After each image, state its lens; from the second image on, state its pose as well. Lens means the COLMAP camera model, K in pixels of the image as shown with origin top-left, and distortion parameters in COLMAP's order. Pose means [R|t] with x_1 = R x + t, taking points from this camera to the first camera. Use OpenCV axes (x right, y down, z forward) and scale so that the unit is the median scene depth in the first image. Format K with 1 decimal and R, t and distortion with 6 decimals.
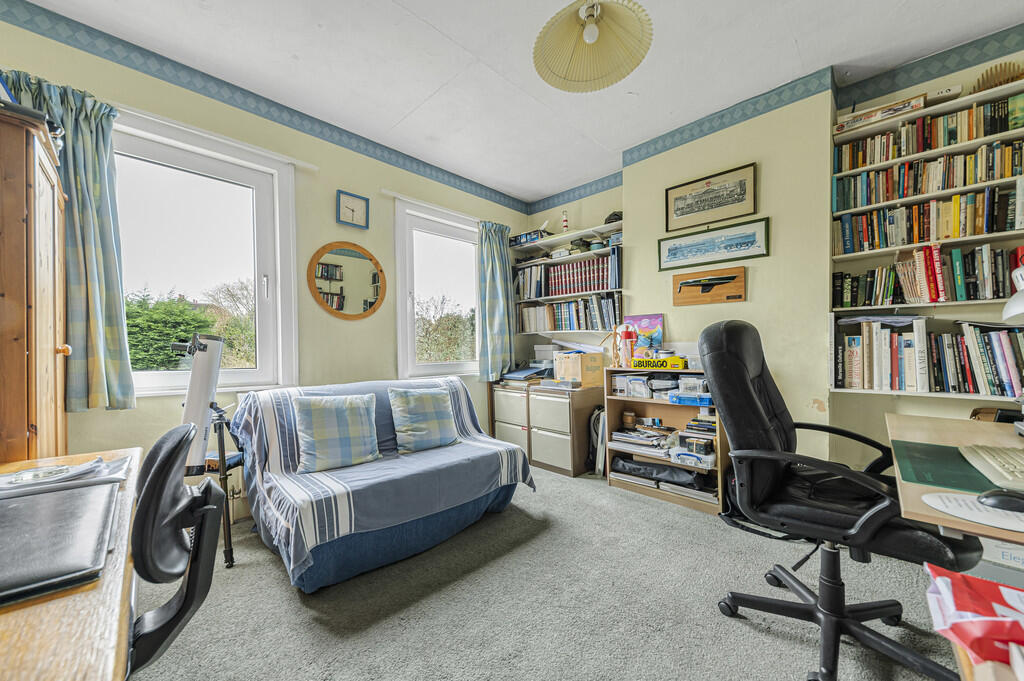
lens RADIAL K [[389.5, 0, 510.0], [0, 389.5, 374.2], [0, 0, 1]] dist [-0.000560, -0.000255]
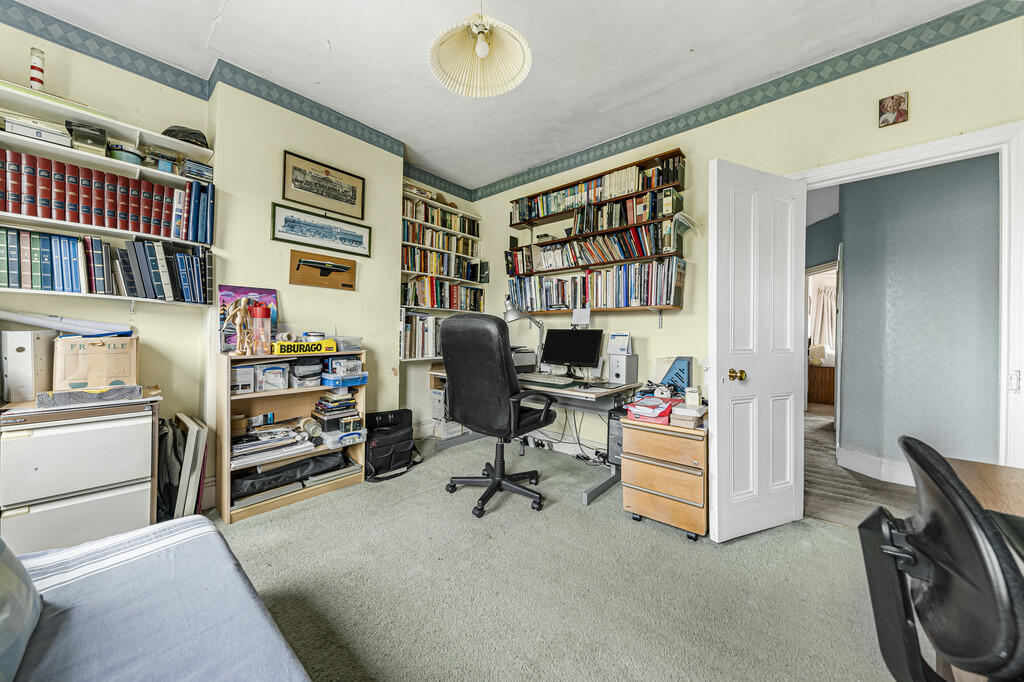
lens RADIAL K [[366.7, 0, 512.0], [0, 366.7, 341.0], [0, 0, 1]] dist [-0.000835, -0.000195]
pose [[-0.096977, -0.020809, 0.995069, -0.510535], [0.051047, 0.998362, 0.025853, -0.040177], [-0.993977, 0.053302, -0.095756, 0.617094]]
